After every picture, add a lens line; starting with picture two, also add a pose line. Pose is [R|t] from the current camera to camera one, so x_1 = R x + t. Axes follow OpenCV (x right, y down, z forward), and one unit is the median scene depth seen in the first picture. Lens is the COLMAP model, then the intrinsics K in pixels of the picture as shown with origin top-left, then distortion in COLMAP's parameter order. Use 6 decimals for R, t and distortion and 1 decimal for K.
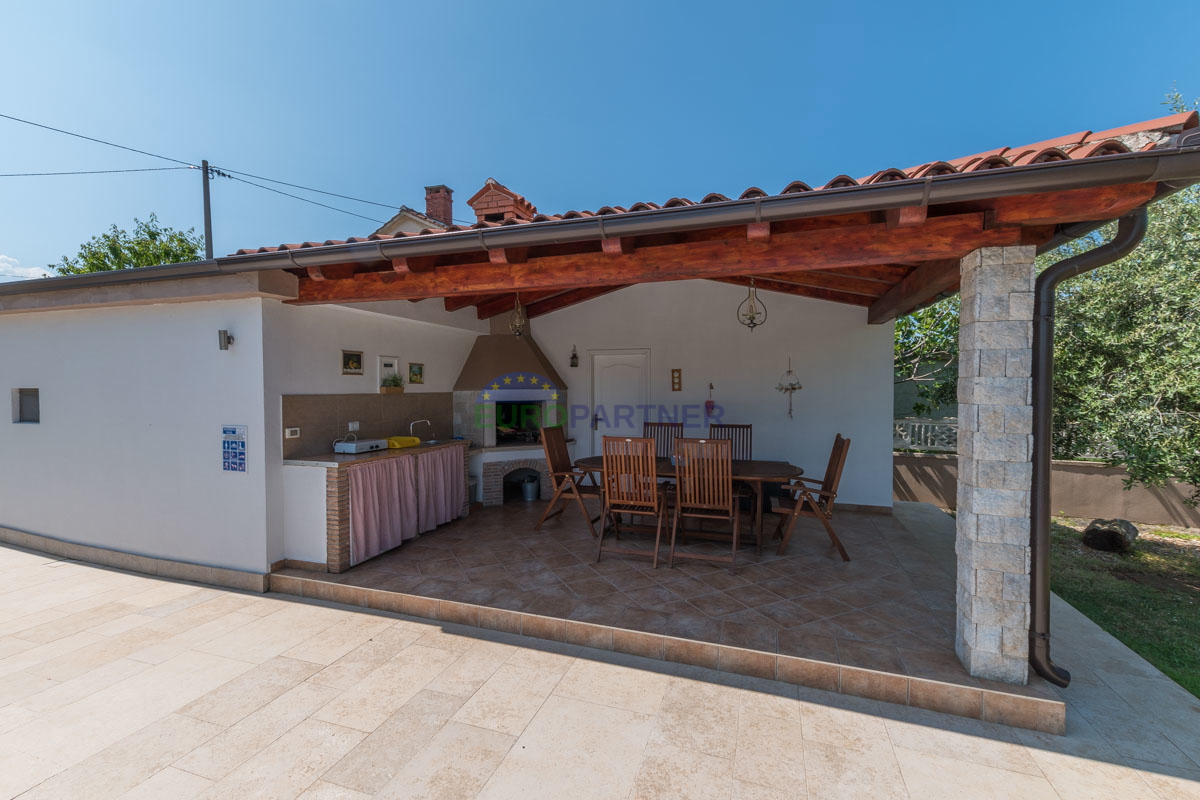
lens RADIAL K [[525.8, 0, 607.6], [0, 525.8, 399.5], [0, 0, 1]] dist [-0.008038, 0.002121]
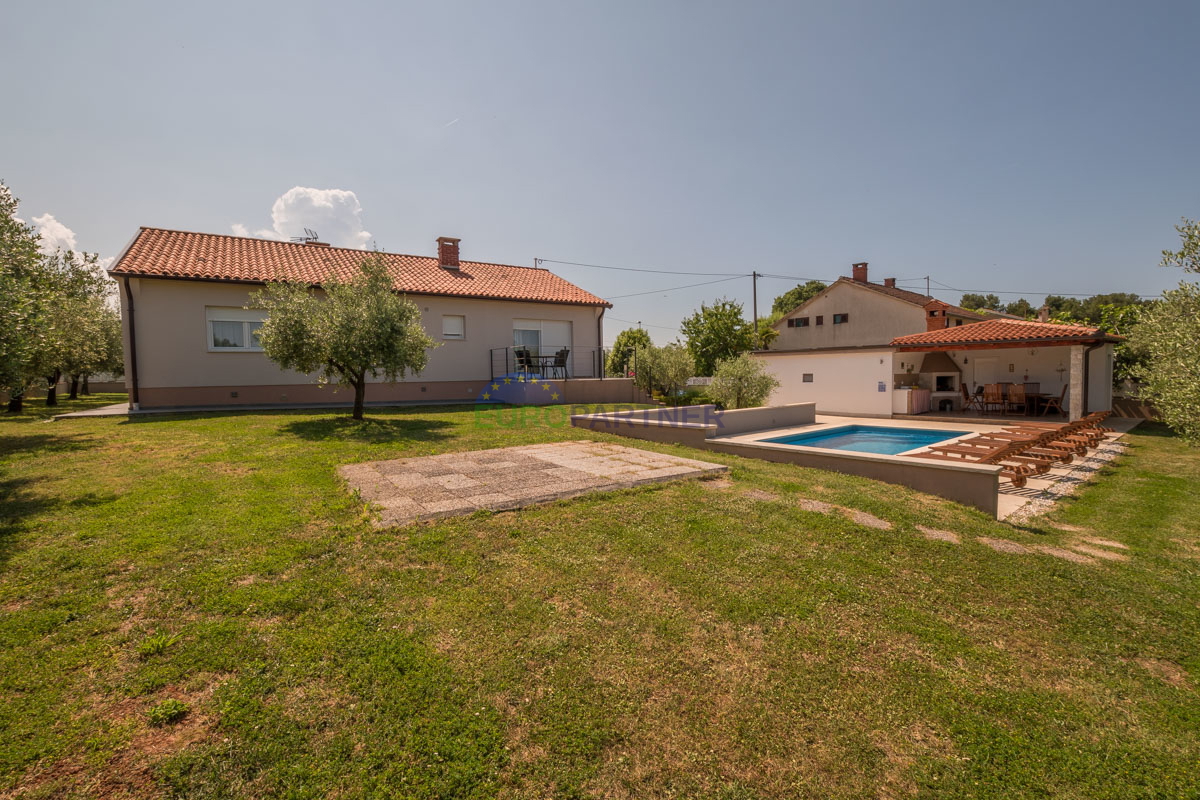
lens RADIAL K [[541.7, 0, 595.3], [0, 541.7, 401.6], [0, 0, 1]] dist [-0.030954, 0.004950]
pose [[0.843494, 0.012929, -0.536982, -0.330018], [0.003158, 0.999574, 0.029028, 0.080299], [0.537129, -0.026181, 0.843094, -4.014022]]
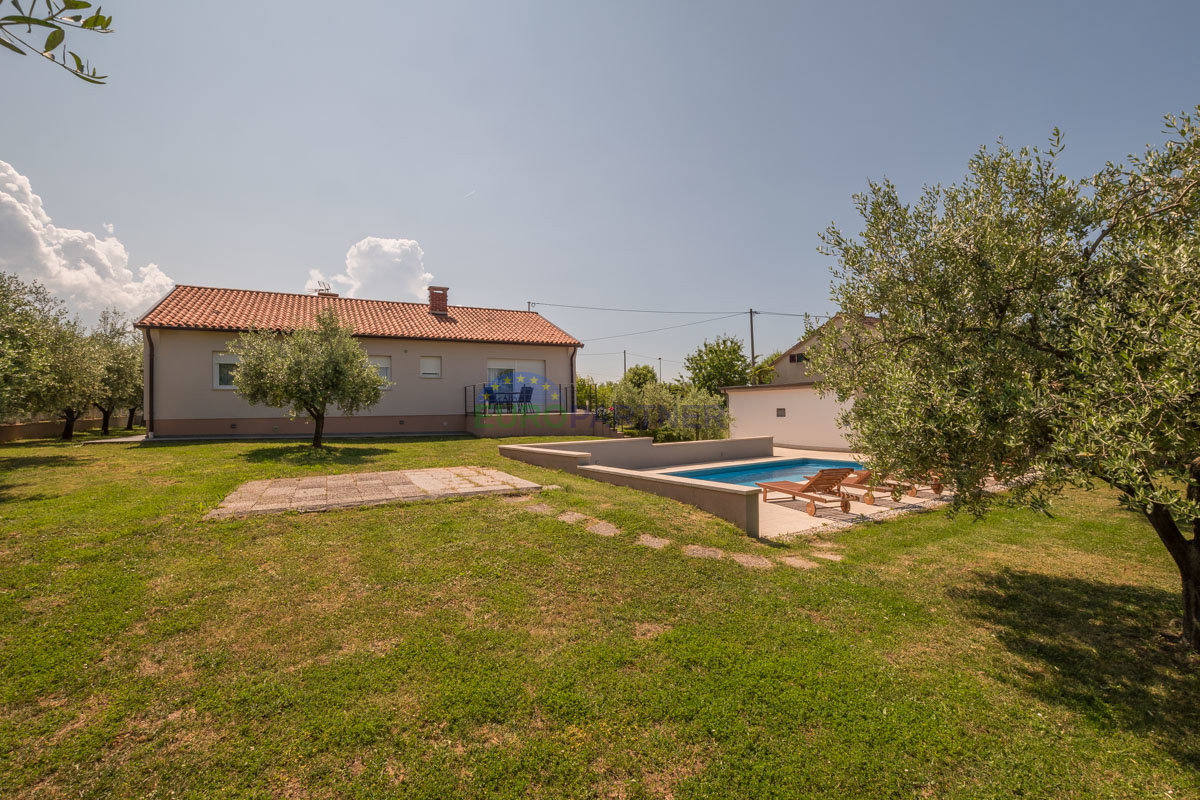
lens RADIAL K [[542.1, 0, 596.8], [0, 542.1, 389.8], [0, 0, 1]] dist [-0.025773, -0.000705]
pose [[0.786375, -0.036567, -0.616666, 0.435615], [0.001348, 0.998346, -0.057481, 0.091815], [0.617748, 0.044371, 0.785123, -3.858586]]
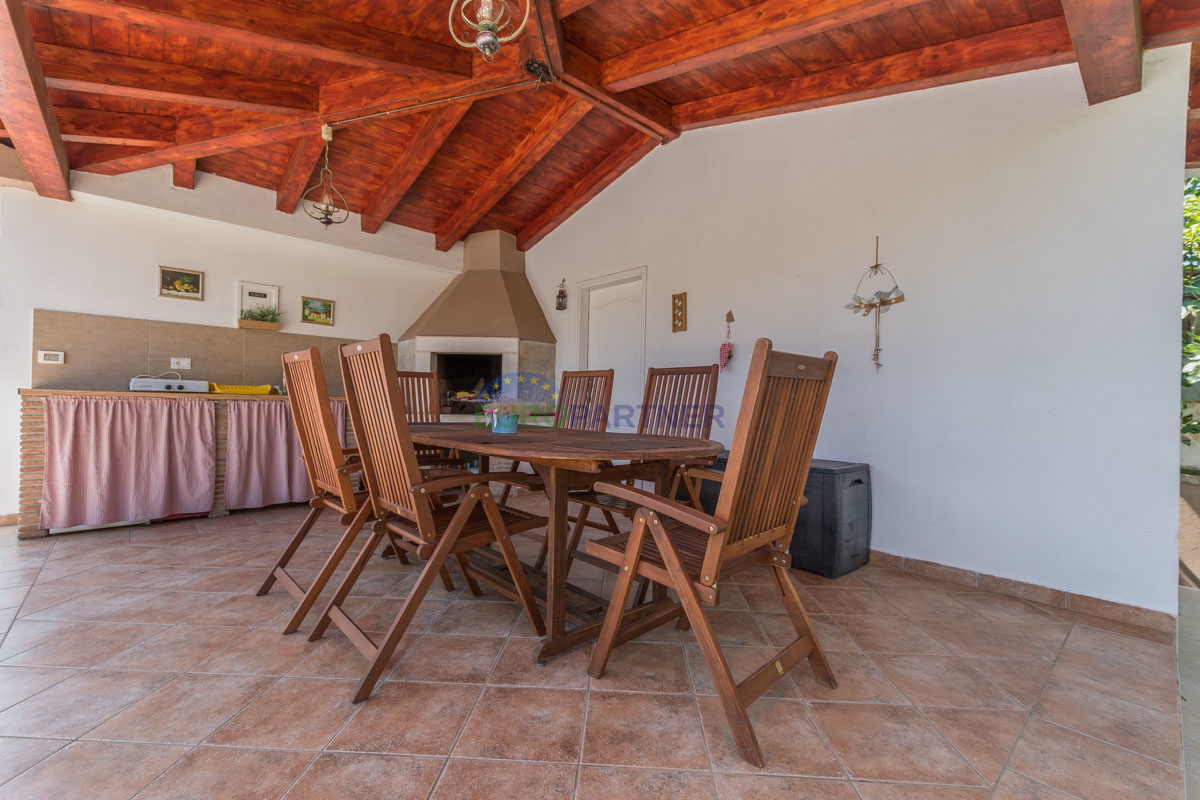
lens RADIAL K [[525.8, 0, 600.0], [0, 525.8, 405.0], [0, 0, 1]] dist [-0.008038, 0.002121]
pose [[0.872089, 0.021697, -0.488865, 0.546670], [-0.035064, 0.999219, -0.018204, 0.126075], [0.488089, 0.033018, 0.872169, 0.740596]]
